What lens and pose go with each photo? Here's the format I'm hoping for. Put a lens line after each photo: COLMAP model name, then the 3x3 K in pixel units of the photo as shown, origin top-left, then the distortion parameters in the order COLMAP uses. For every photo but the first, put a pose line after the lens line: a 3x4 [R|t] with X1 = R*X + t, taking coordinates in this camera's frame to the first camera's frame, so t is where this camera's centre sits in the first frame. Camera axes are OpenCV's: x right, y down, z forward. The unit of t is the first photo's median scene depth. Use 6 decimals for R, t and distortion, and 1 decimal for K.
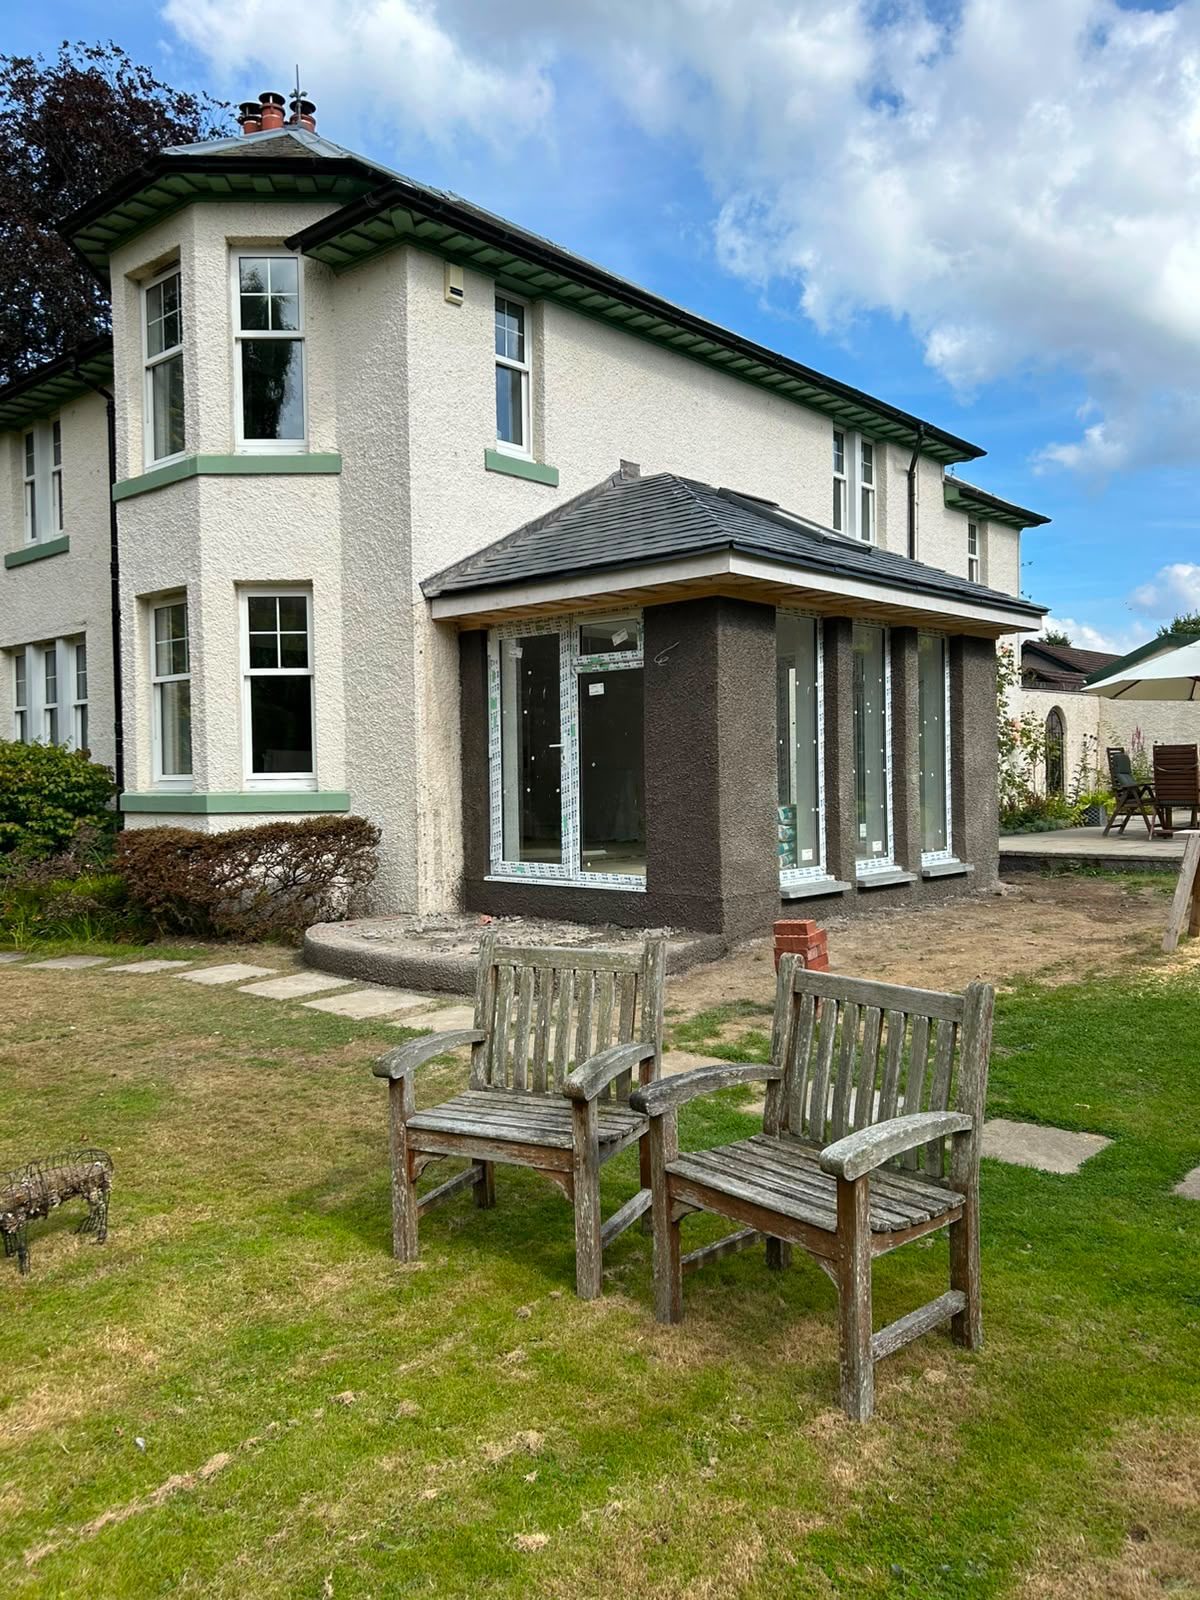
lens RADIAL K [[1192.6, 0, 600.0], [0, 1192.6, 800.0], [0, 0, 1]] dist [0.025390, -0.047250]
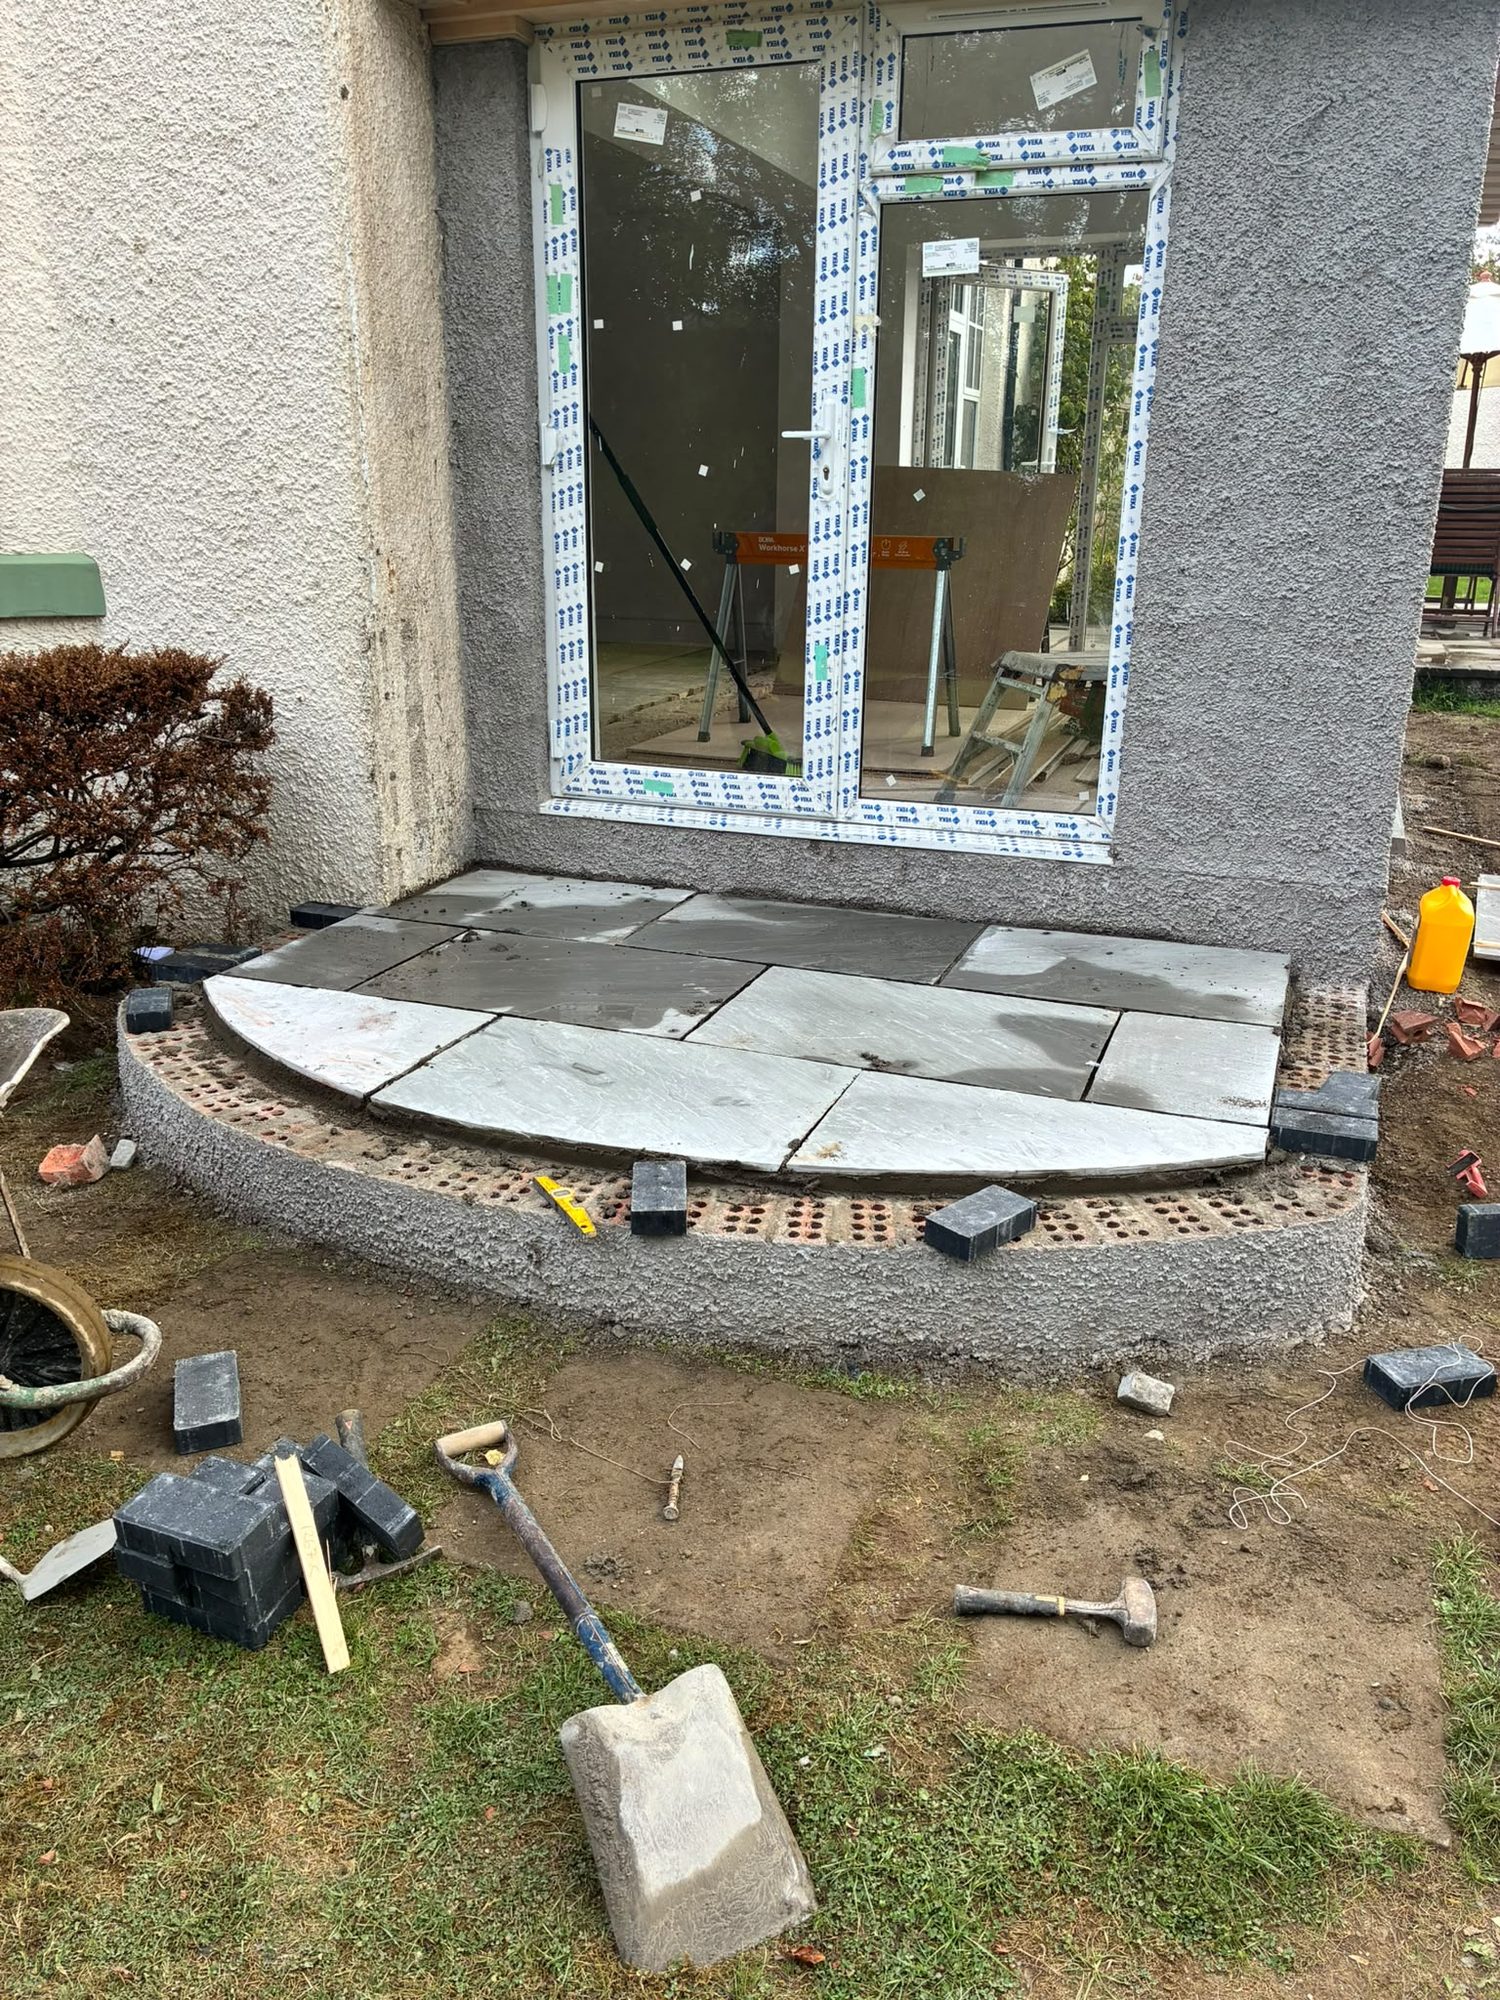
lens RADIAL K [[1490.8, 0, 750.0], [0, 1490.8, 1000.0], [0, 0, 1]] dist [0.025390, -0.047250]
pose [[0.936648, -0.091485, 0.338113, -0.204962], [-0.014985, 0.953939, 0.299625, -0.018384], [-0.349950, -0.285710, 0.892135, 0.559482]]
